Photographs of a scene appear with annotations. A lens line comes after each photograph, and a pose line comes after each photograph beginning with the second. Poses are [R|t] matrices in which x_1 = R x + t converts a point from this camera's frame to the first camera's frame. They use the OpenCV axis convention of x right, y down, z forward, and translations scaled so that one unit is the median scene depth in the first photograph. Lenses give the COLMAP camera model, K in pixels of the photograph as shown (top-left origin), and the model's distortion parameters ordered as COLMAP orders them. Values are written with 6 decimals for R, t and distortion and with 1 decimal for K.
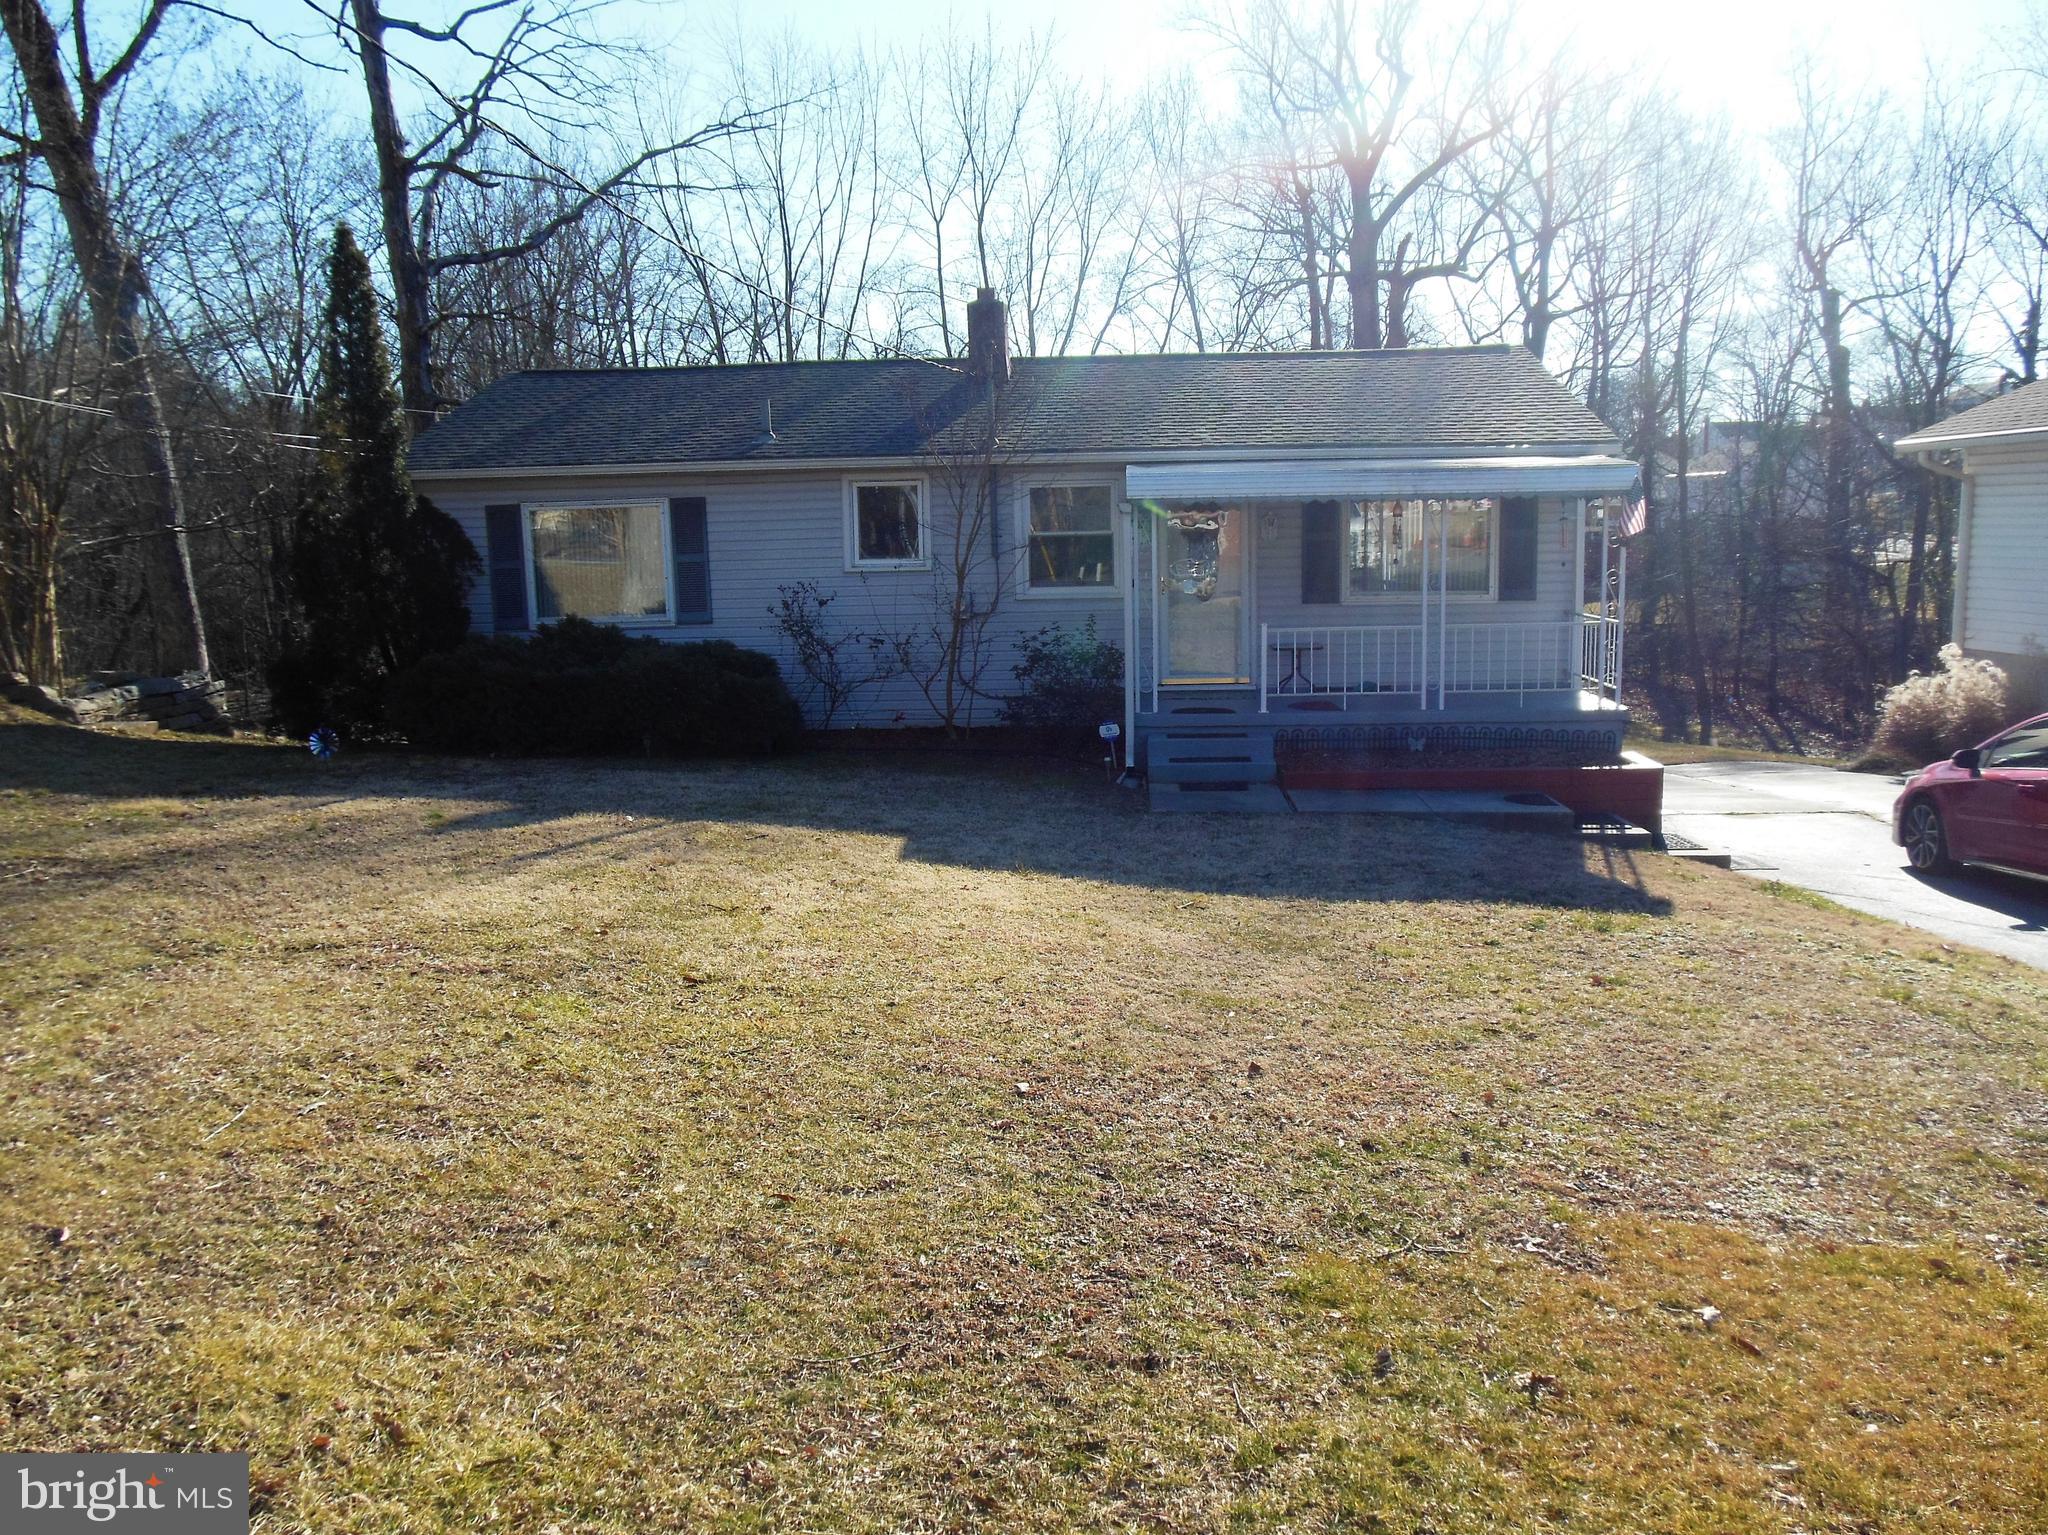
lens RADIAL K [[1558.8, 0, 1022.7], [0, 1558.8, 769.6], [0, 0, 1]] dist [-0.064590, 0.102944]
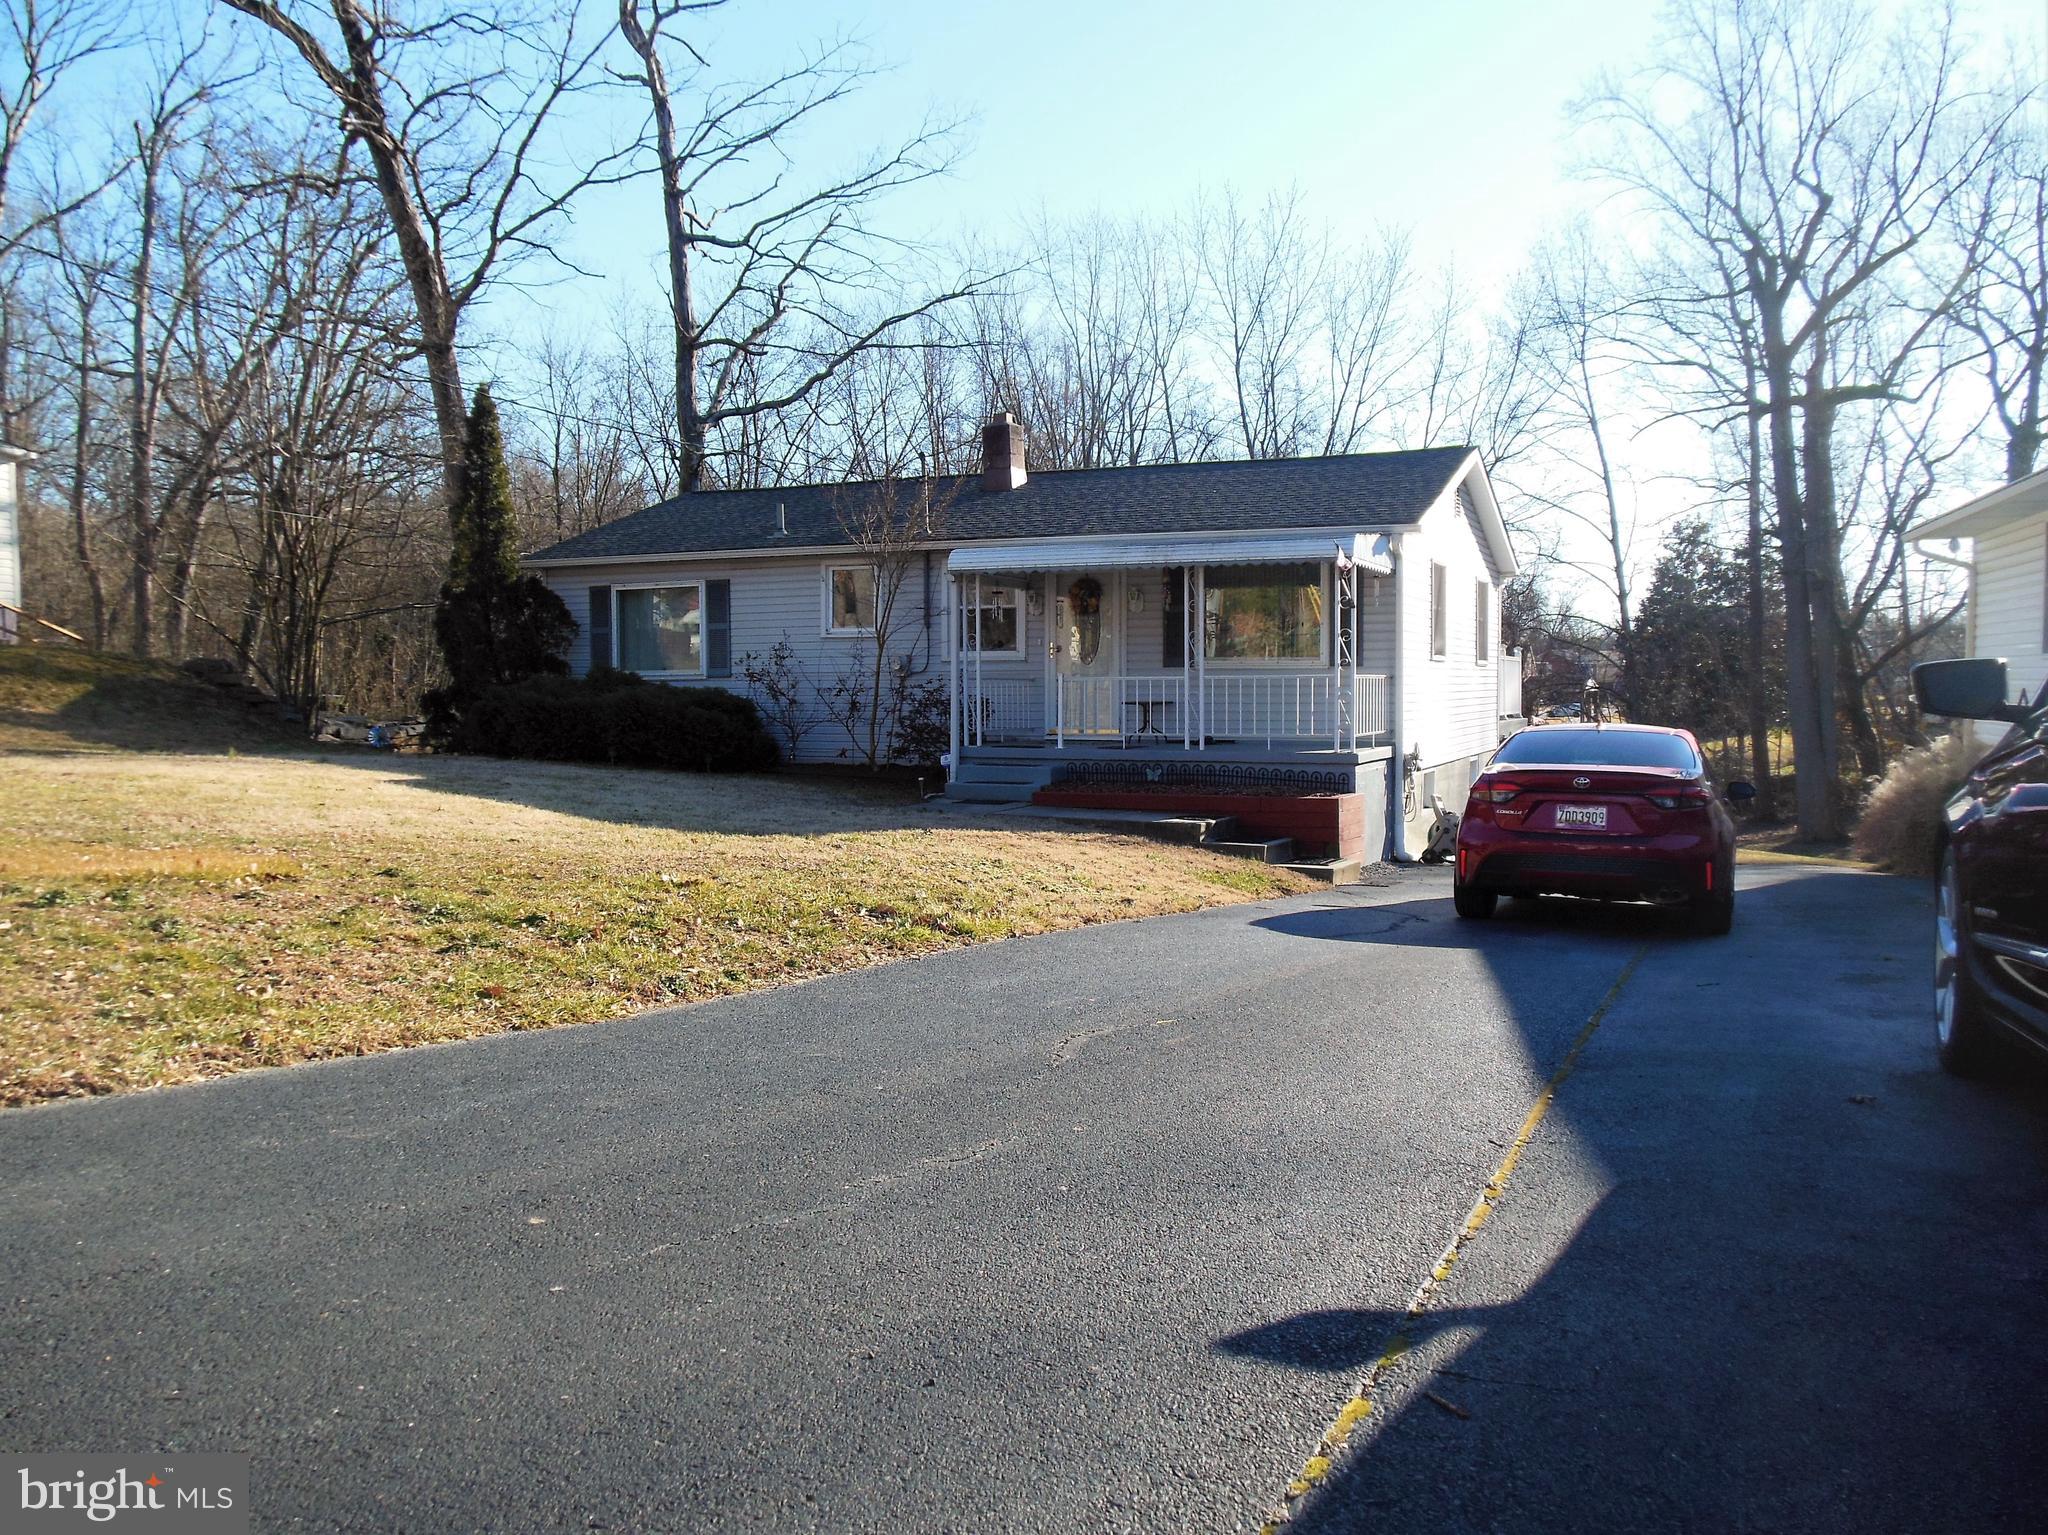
lens RADIAL K [[1558.8, 0, 1022.7], [0, 1558.8, 769.6], [0, 0, 1]] dist [-0.064590, 0.102944]
pose [[0.936428, 0.039151, -0.348669, 0.476976], [-0.072166, 0.993999, -0.082205, 0.069573], [0.343358, 0.102141, 0.933634, -0.106735]]
